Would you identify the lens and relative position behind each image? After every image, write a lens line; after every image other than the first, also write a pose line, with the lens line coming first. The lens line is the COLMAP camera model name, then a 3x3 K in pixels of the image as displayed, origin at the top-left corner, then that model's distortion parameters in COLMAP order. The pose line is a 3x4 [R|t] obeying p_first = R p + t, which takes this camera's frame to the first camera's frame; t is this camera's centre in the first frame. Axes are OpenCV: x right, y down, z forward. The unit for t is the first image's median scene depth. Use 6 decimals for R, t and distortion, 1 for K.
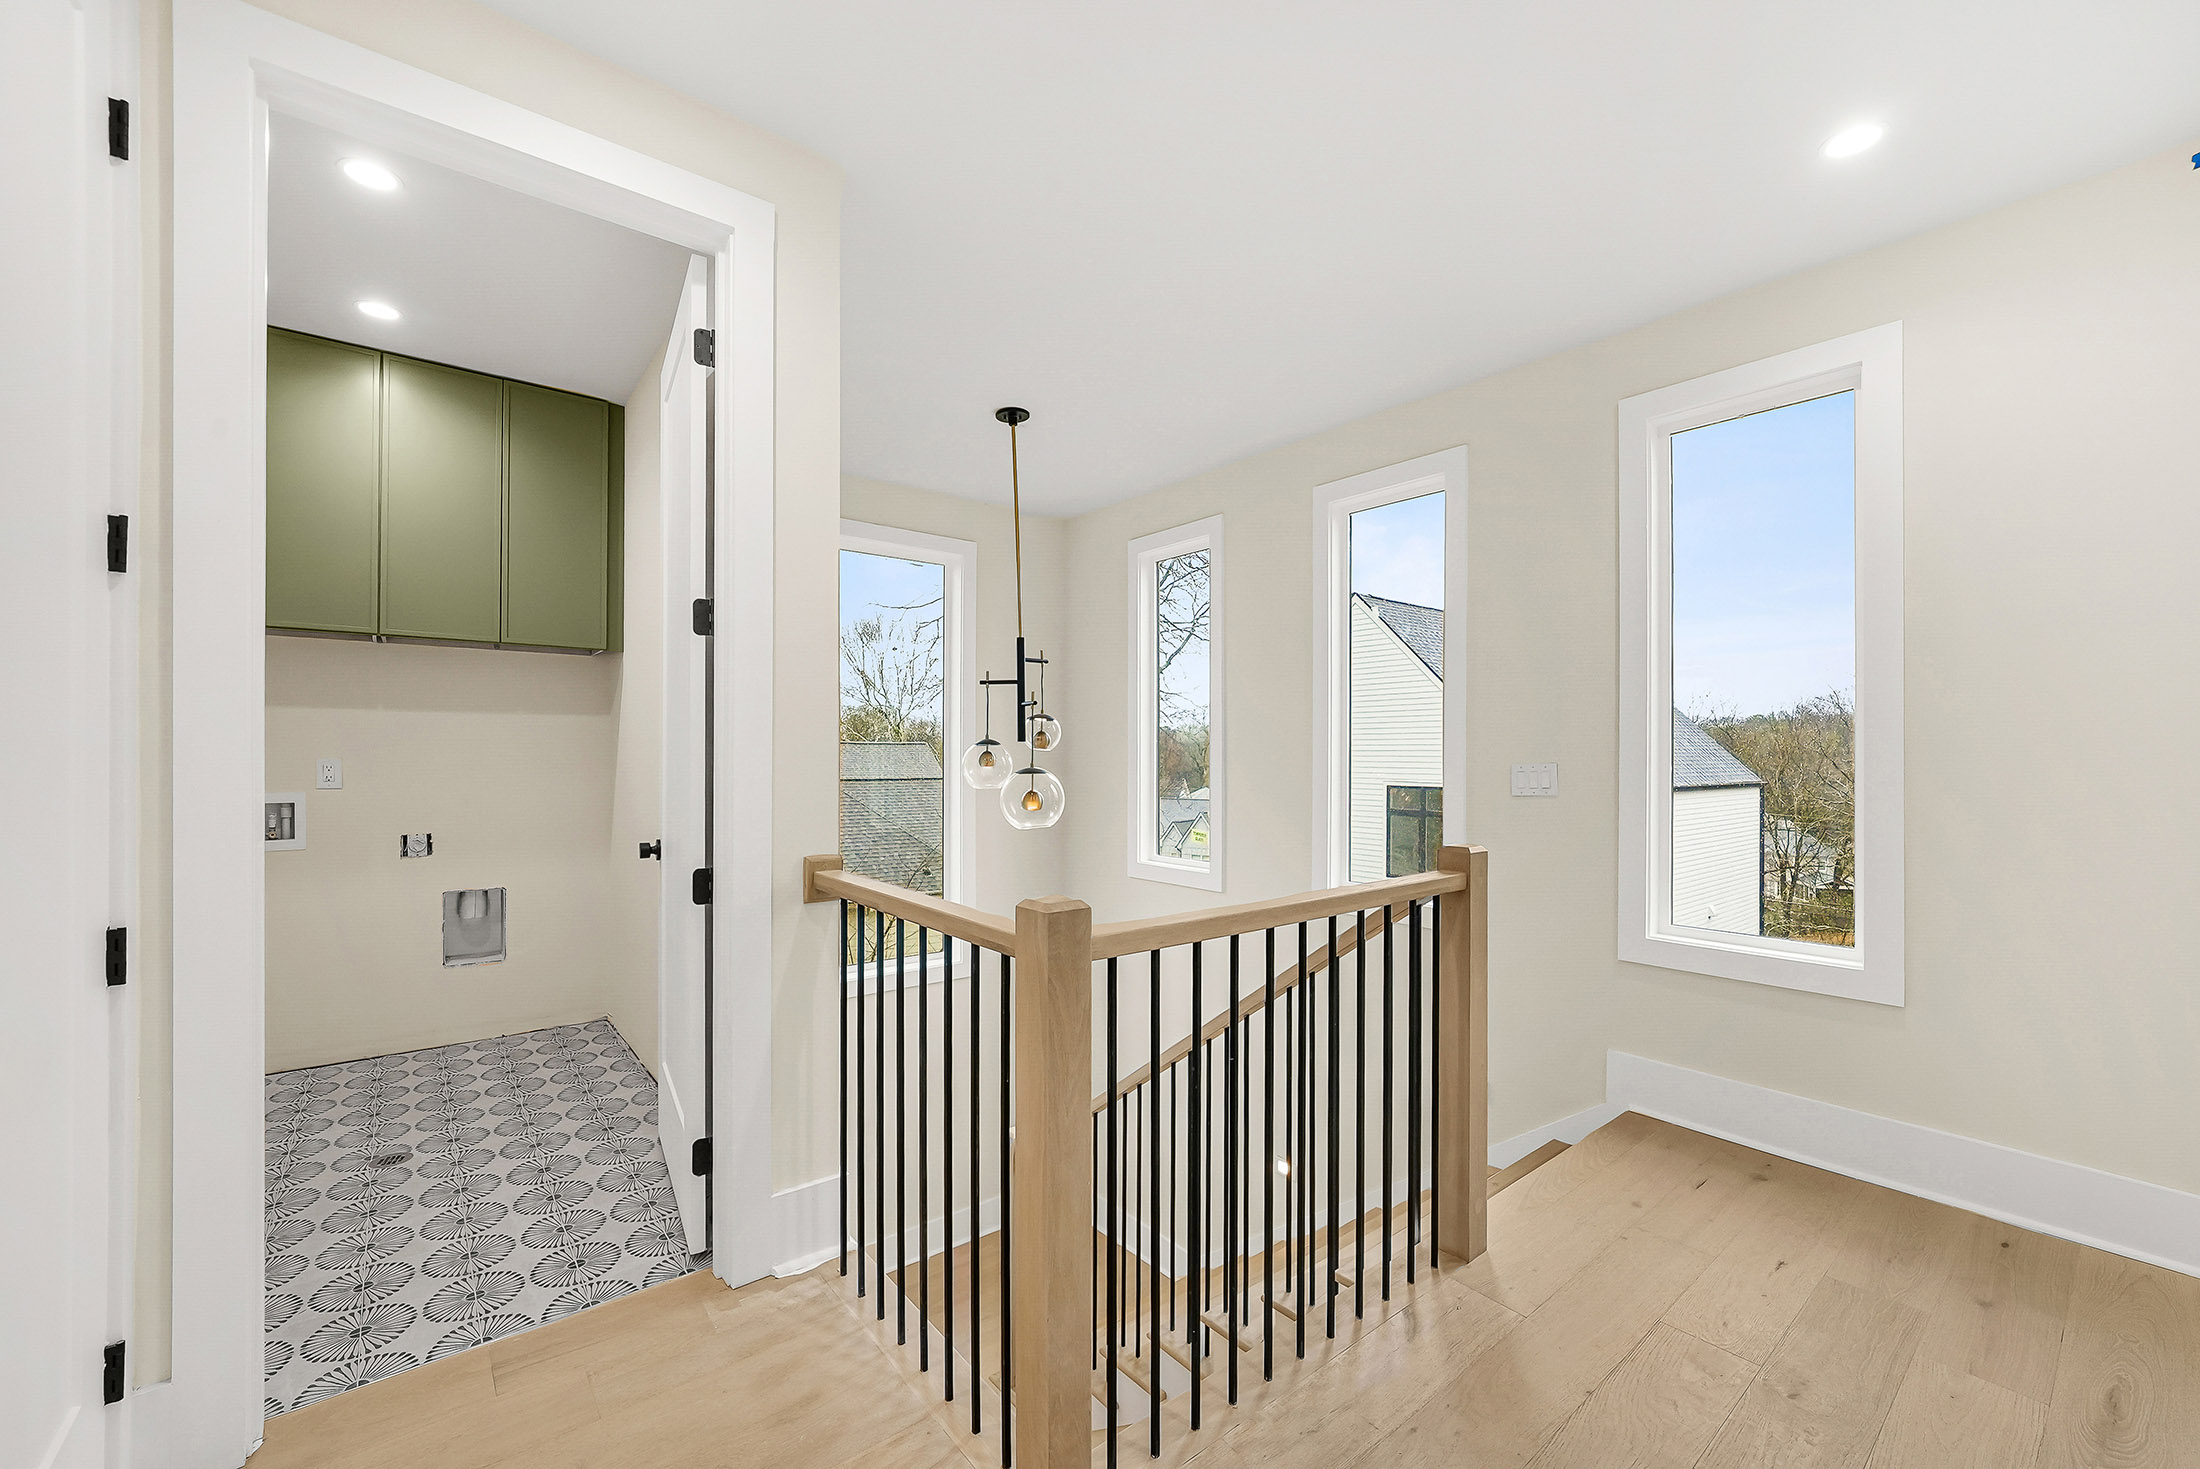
lens RADIAL K [[869.0, 0, 1082.9], [0, 869.0, 749.6], [0, 0, 1]] dist [-0.005673, 0.001327]
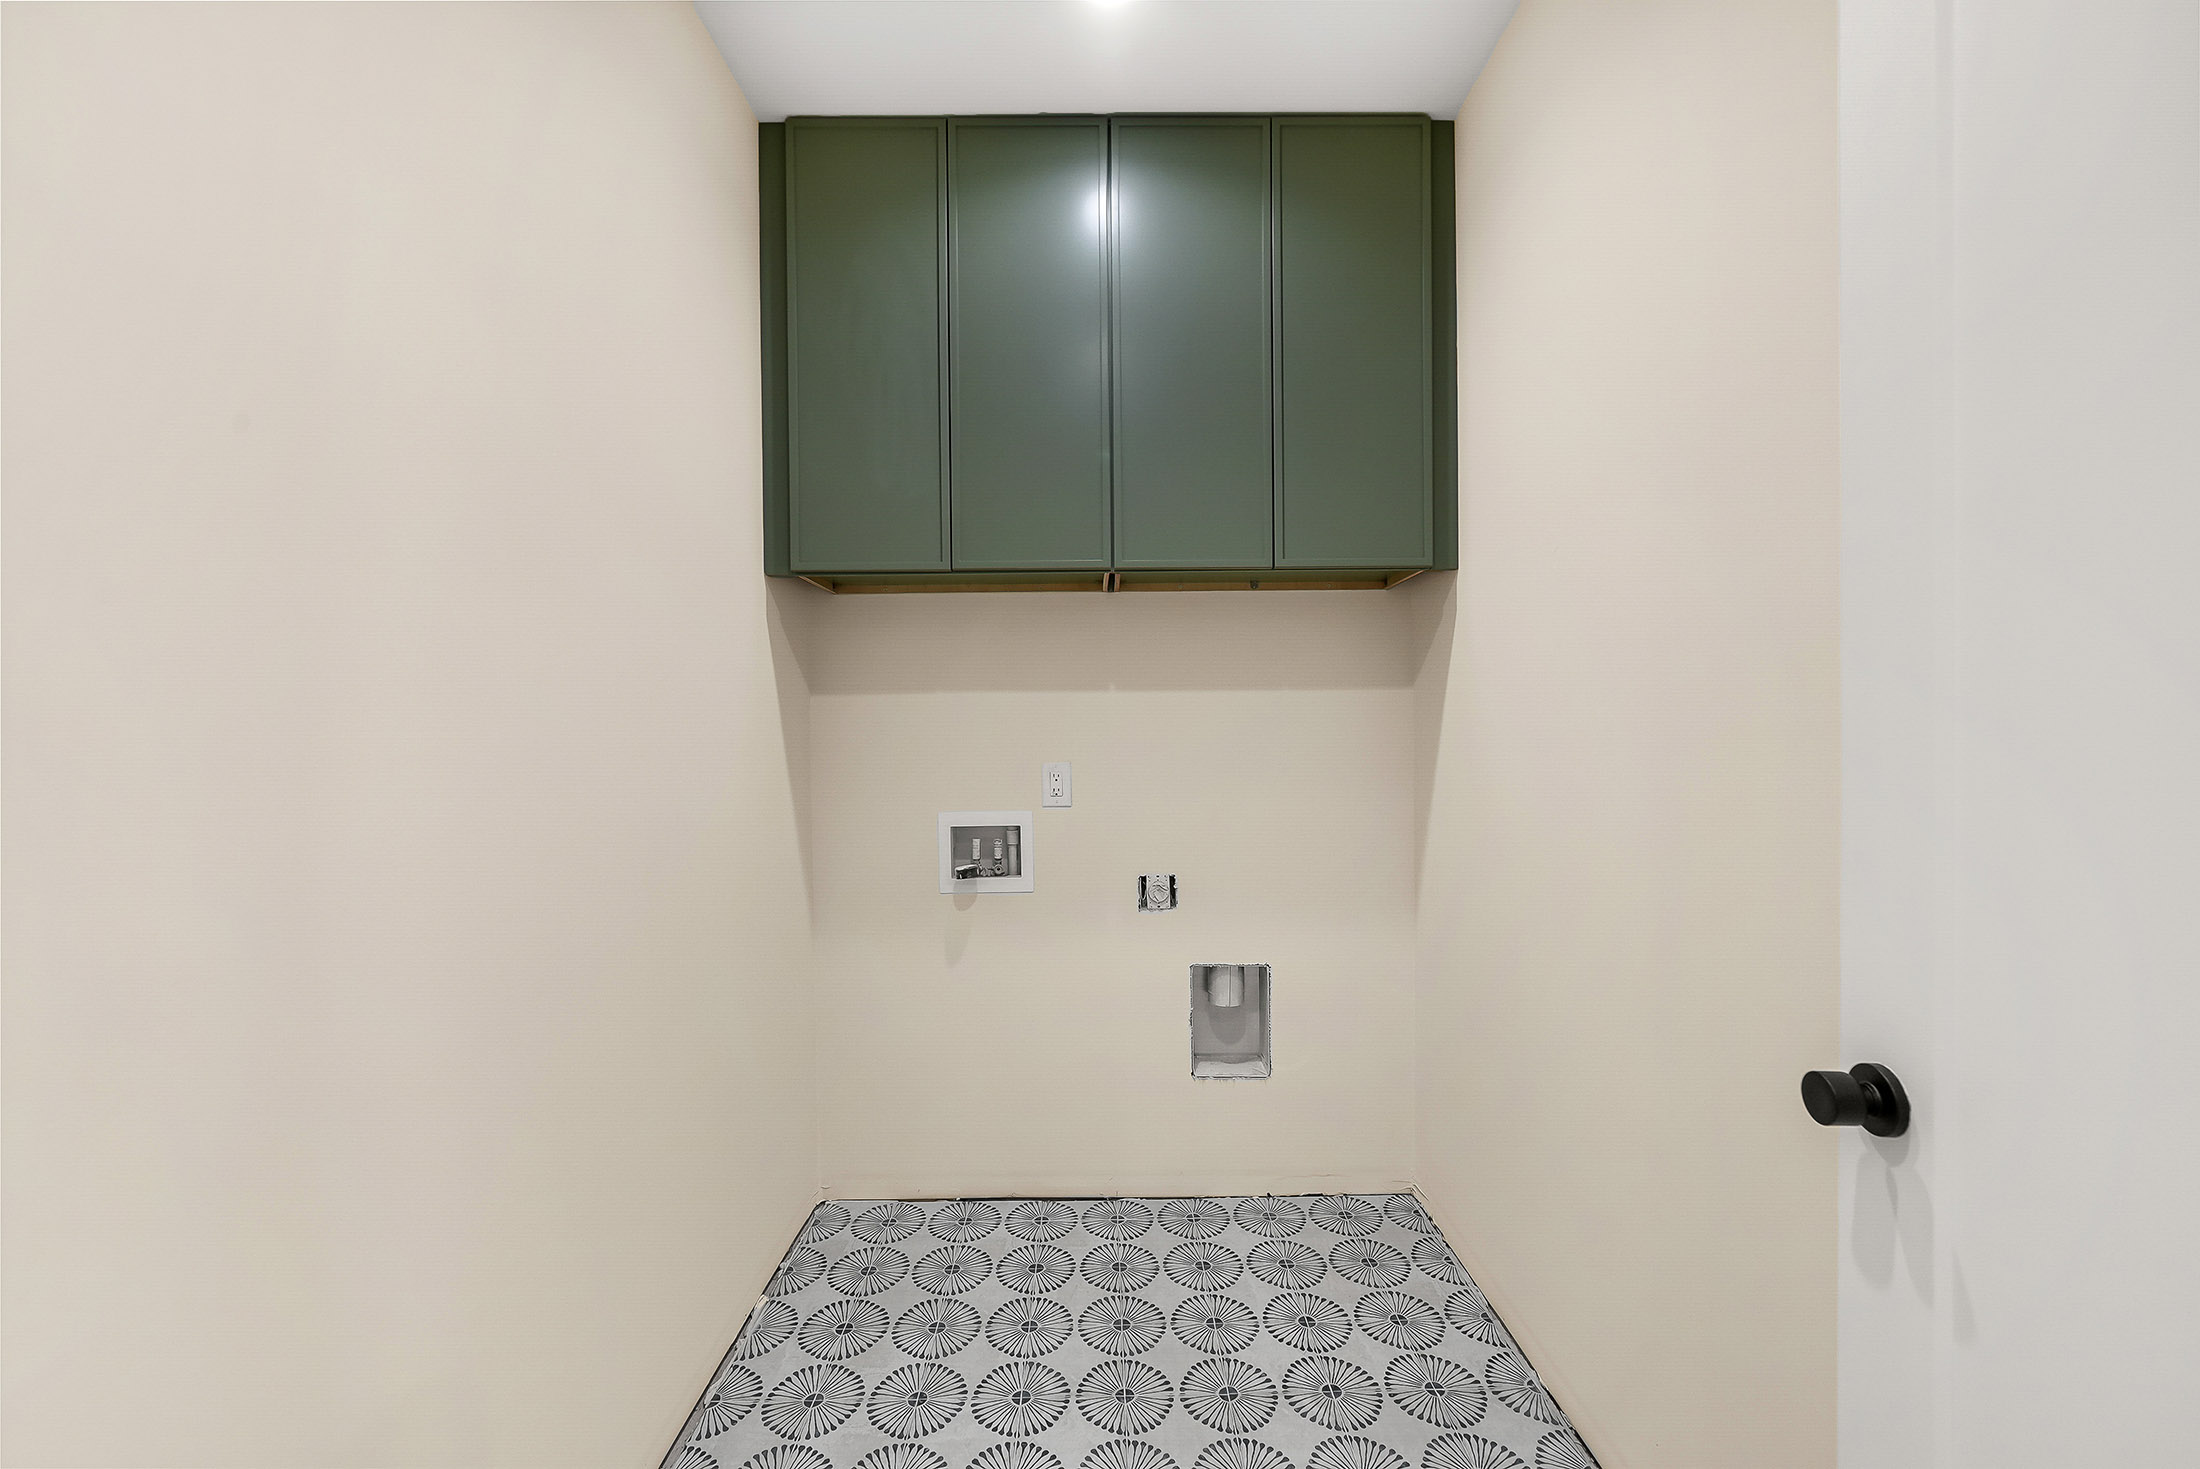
lens RADIAL K [[869.0, 0, 1103.0], [0, 869.0, 732.6], [0, 0, 1]] dist [-0.005673, 0.001327]
pose [[0.788371, -0.009650, -0.615124, -0.385071], [0.013475, 0.999908, 0.001583, -0.013943], [0.615052, -0.009536, 0.788429, 0.442683]]
